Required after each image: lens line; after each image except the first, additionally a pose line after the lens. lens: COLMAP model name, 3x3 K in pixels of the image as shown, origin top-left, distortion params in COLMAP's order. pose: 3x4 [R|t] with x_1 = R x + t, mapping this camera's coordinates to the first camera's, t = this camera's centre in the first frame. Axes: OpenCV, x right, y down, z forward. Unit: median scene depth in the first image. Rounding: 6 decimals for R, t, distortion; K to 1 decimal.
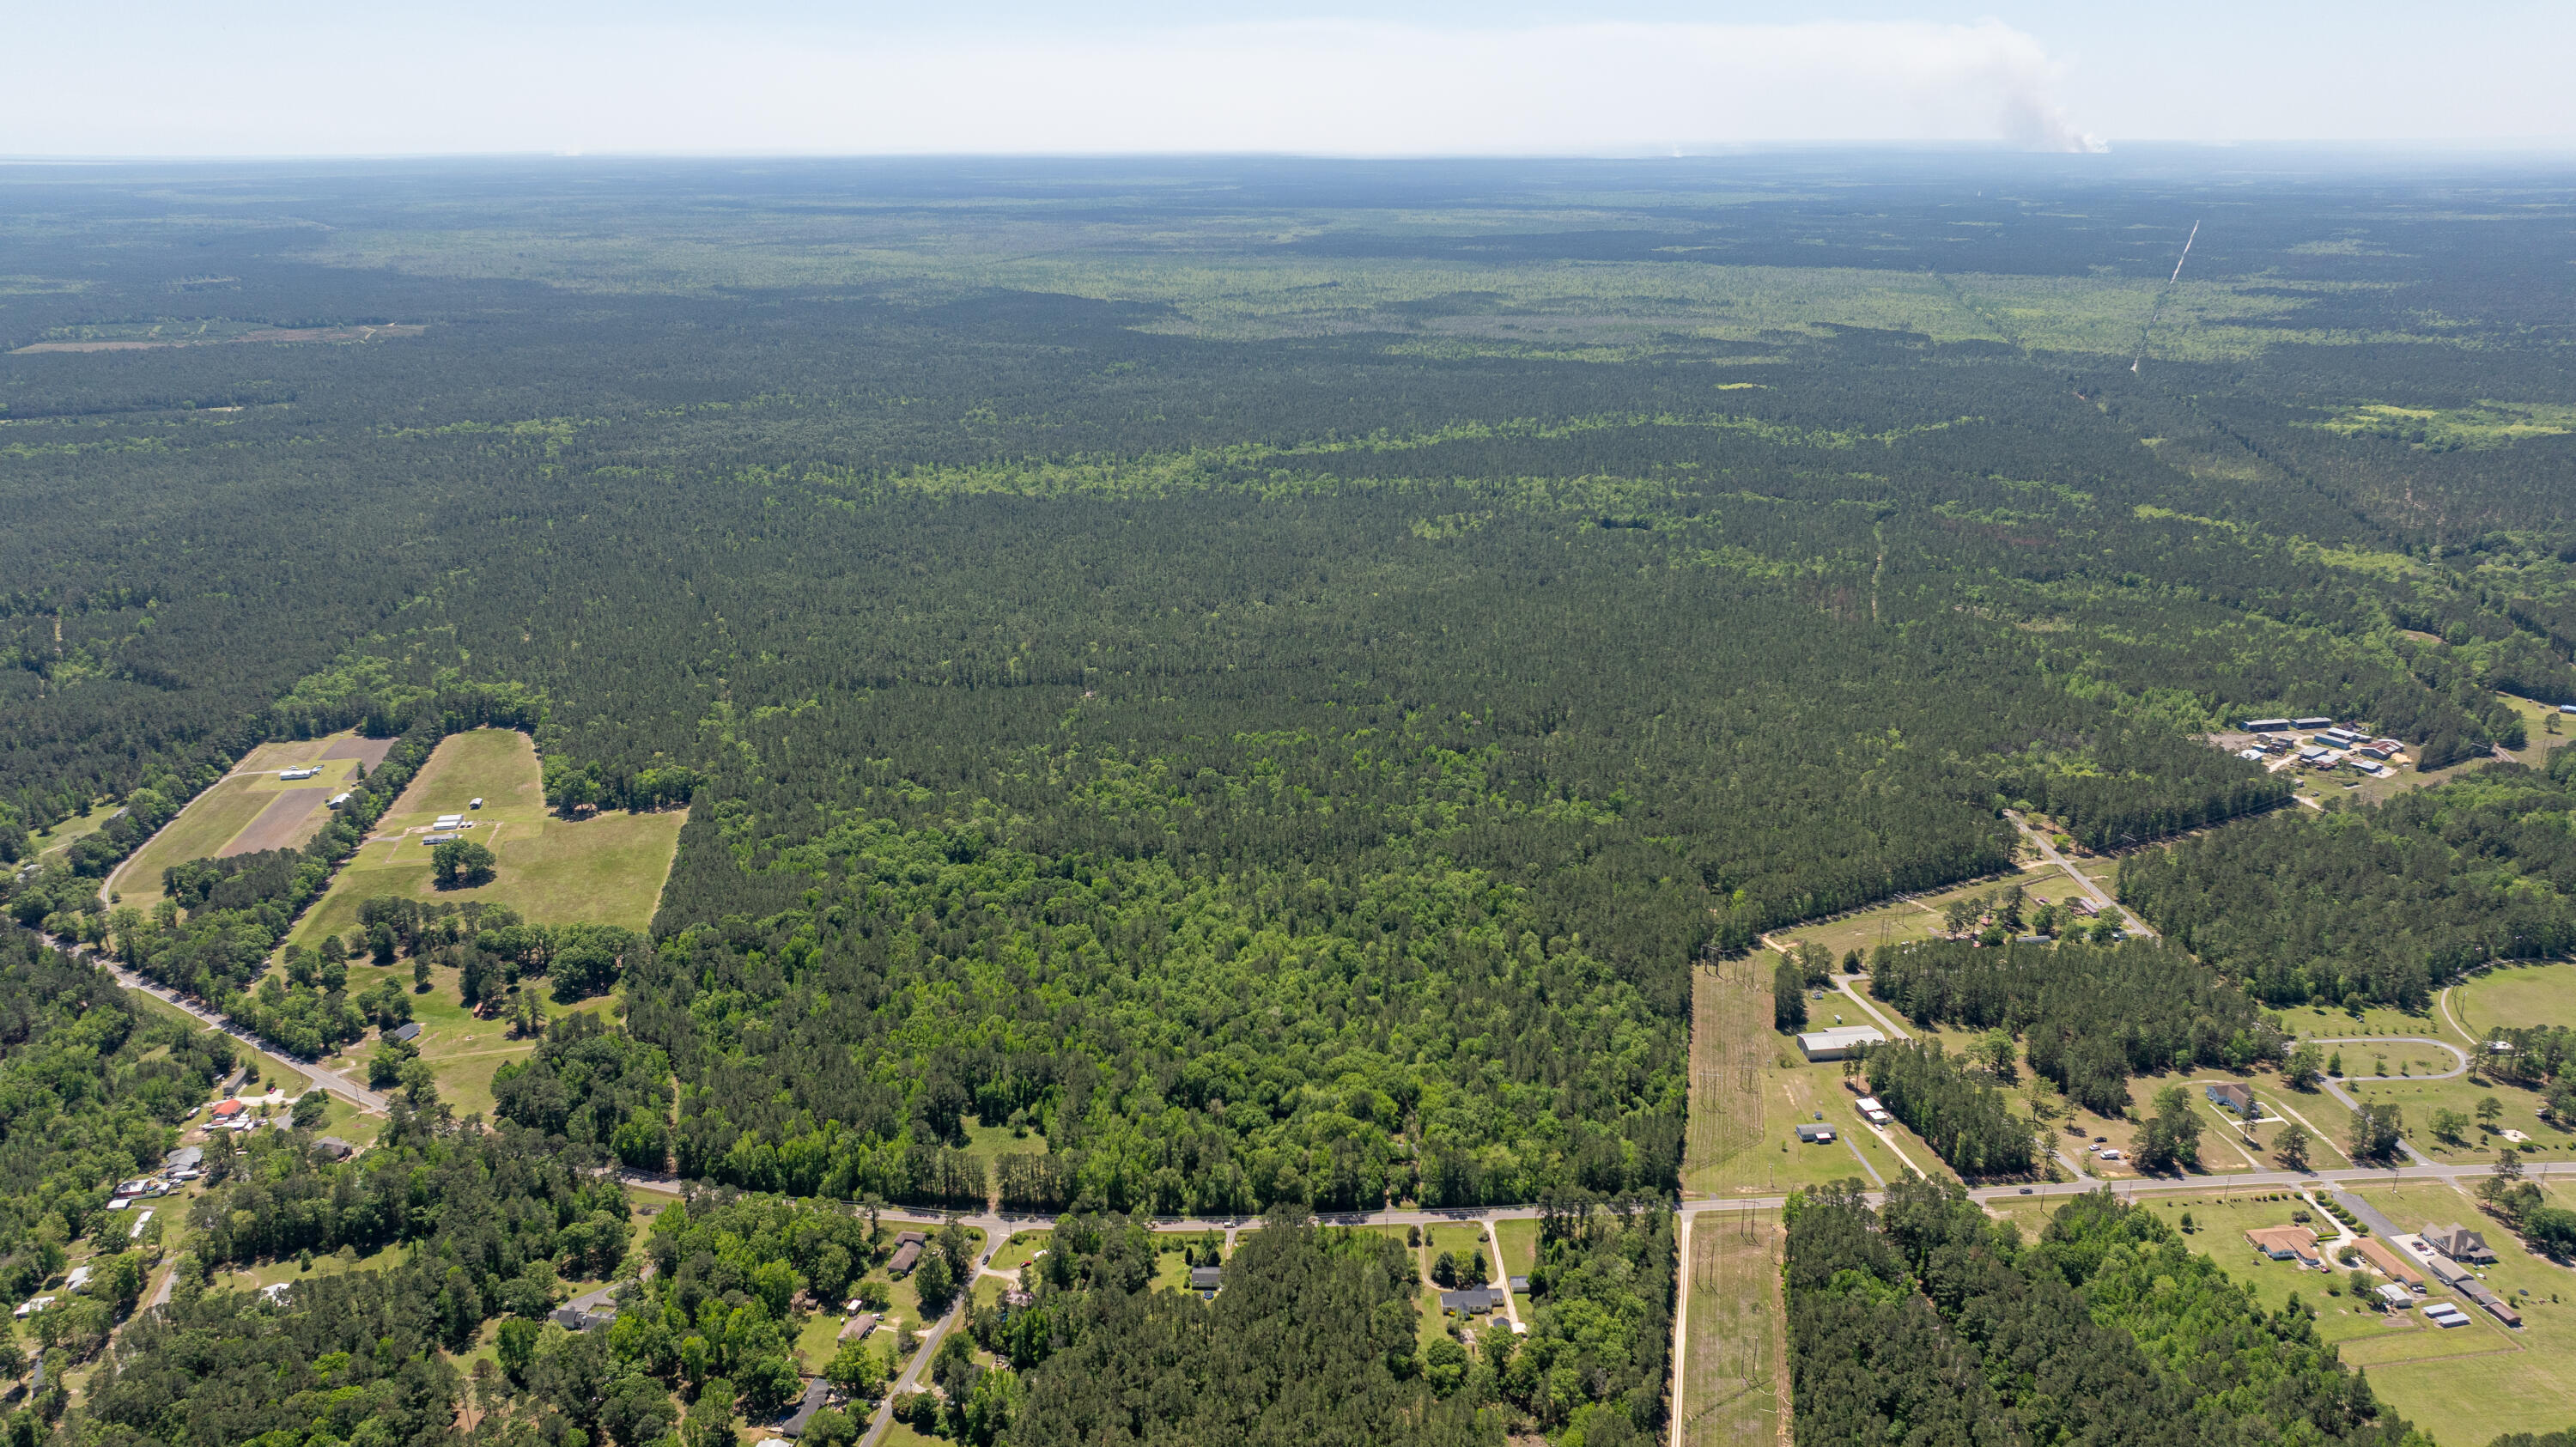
lens RADIAL K [[1869.0, 0, 1289.7], [0, 1869.0, 723.3], [0, 0, 1]] dist [-0.007033, -0.005686]
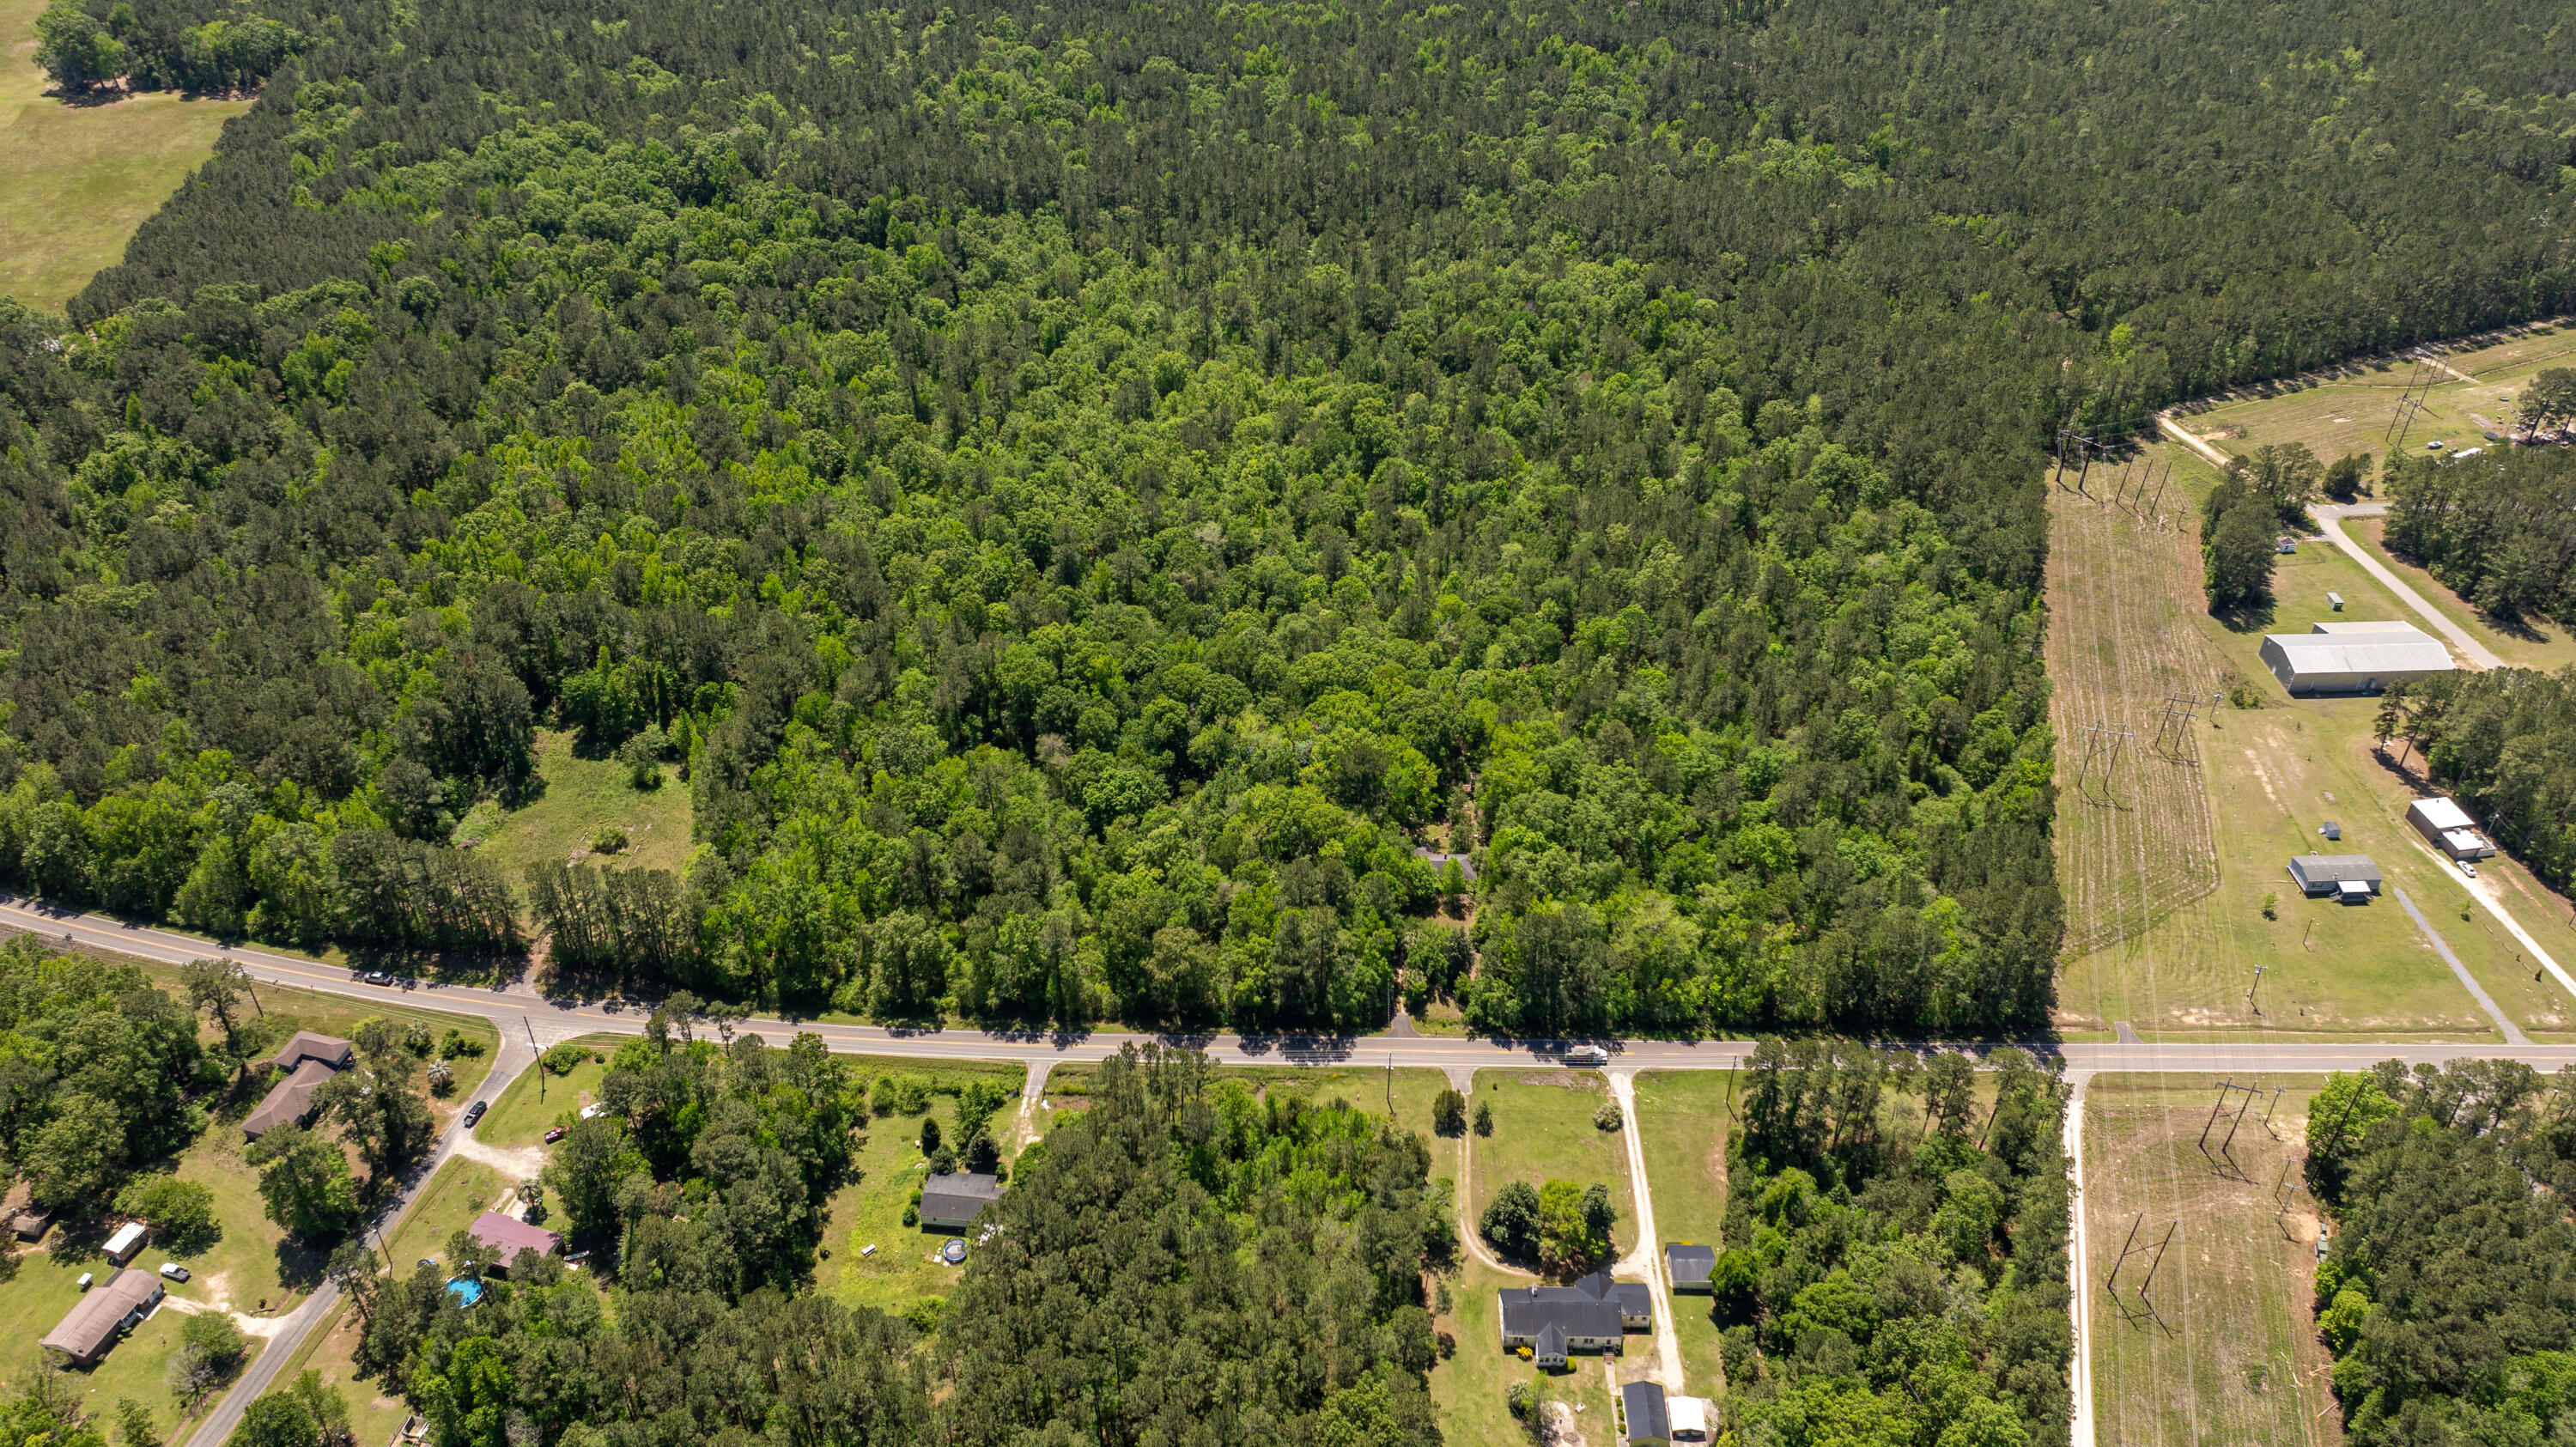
lens RADIAL K [[1869.0, 0, 1301.4], [0, 1869.0, 729.5], [0, 0, 1]] dist [-0.007033, -0.005686]
pose [[0.998273, 0.052945, -0.025460, 0.032748], [-0.041909, 0.945483, 0.322964, 0.042776], [0.041171, -0.321339, 0.946069, 0.524666]]
